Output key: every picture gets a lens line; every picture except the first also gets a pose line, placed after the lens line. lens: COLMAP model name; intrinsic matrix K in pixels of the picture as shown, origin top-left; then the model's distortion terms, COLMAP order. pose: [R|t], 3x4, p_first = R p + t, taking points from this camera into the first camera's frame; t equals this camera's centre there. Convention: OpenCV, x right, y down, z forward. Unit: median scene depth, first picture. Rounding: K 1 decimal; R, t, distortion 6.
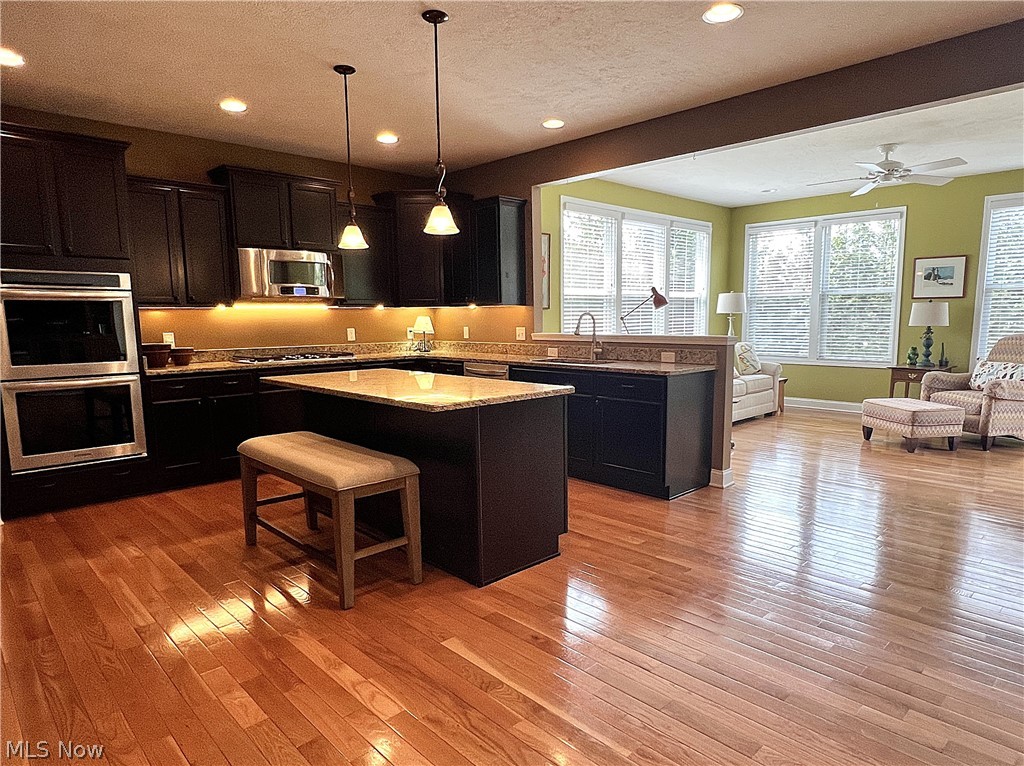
lens RADIAL K [[601.2, 0, 558.2], [0, 601.2, 402.5], [0, 0, 1]] dist [0.018041, -0.002074]
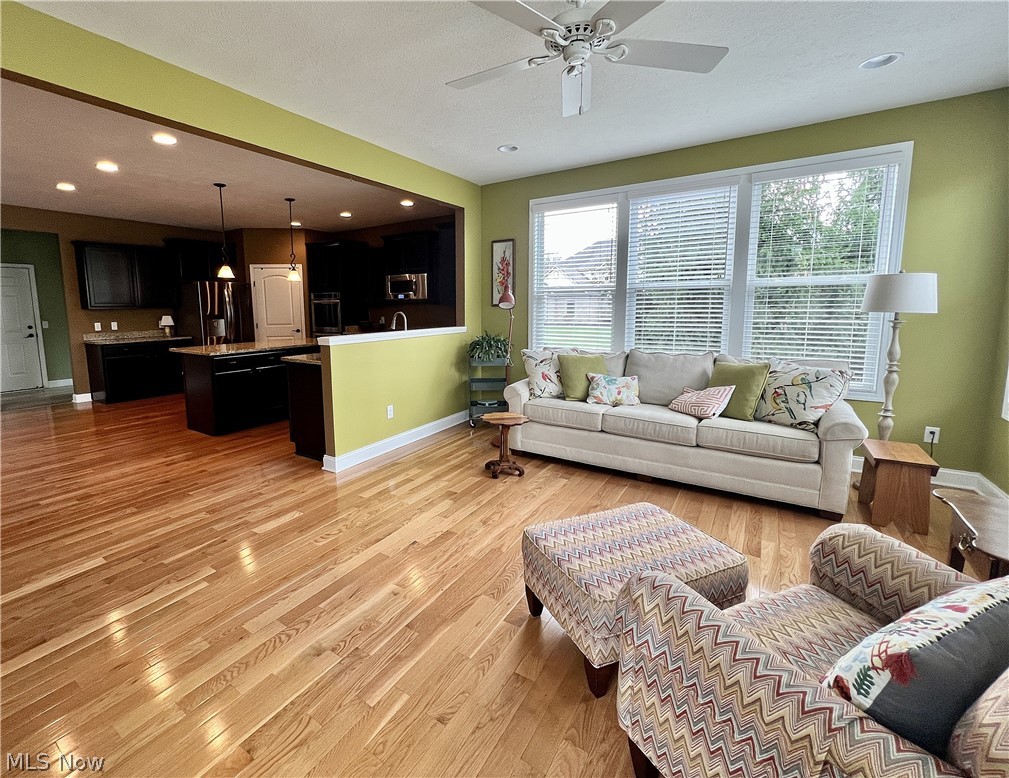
lens RADIAL K [[445.8, 0, 460.7], [0, 445.8, 365.3], [0, 0, 1]] dist [-0.003794, -0.000156]
pose [[0.185169, 0.135286, -0.973350, 0.733767], [-0.140117, 0.983994, 0.110109, -0.116835], [0.972666, 0.115994, 0.201161, 0.704096]]
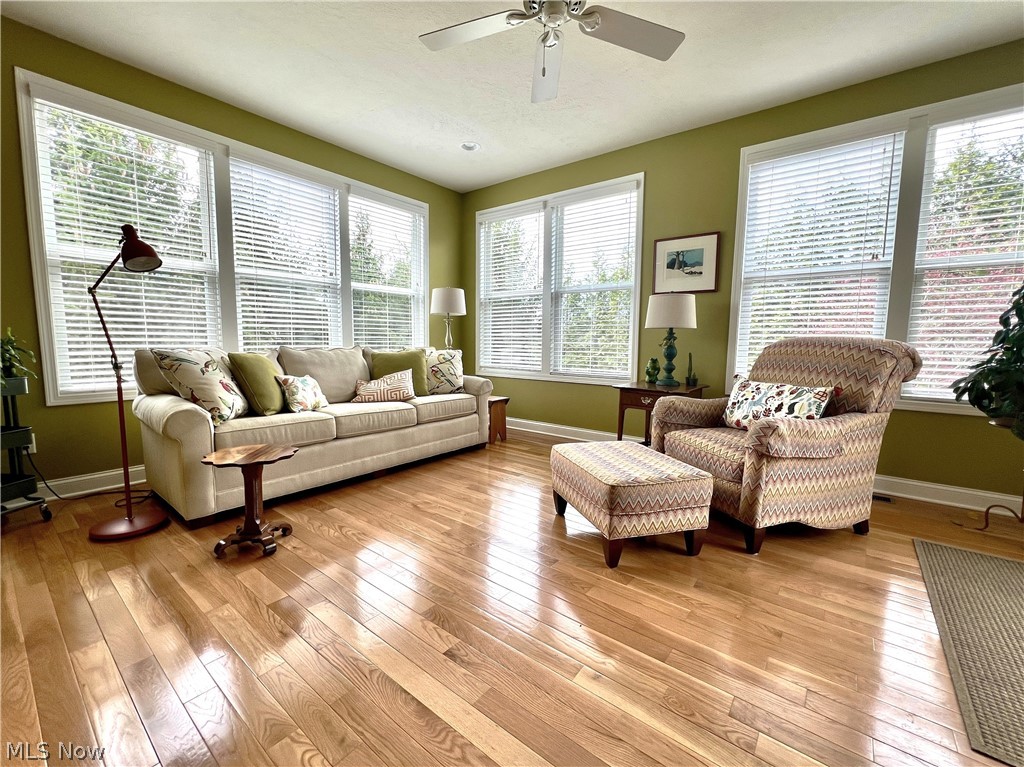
lens RADIAL K [[419.9, 0, 511.5], [0, 419.9, 379.6], [0, 0, 1]] dist [0.000505, 0.000196]
pose [[0.994296, 0.010695, 0.106115, 0.386401], [-0.005179, 0.998627, -0.052124, -0.041878], [-0.106527, 0.051278, 0.992987, 0.551836]]
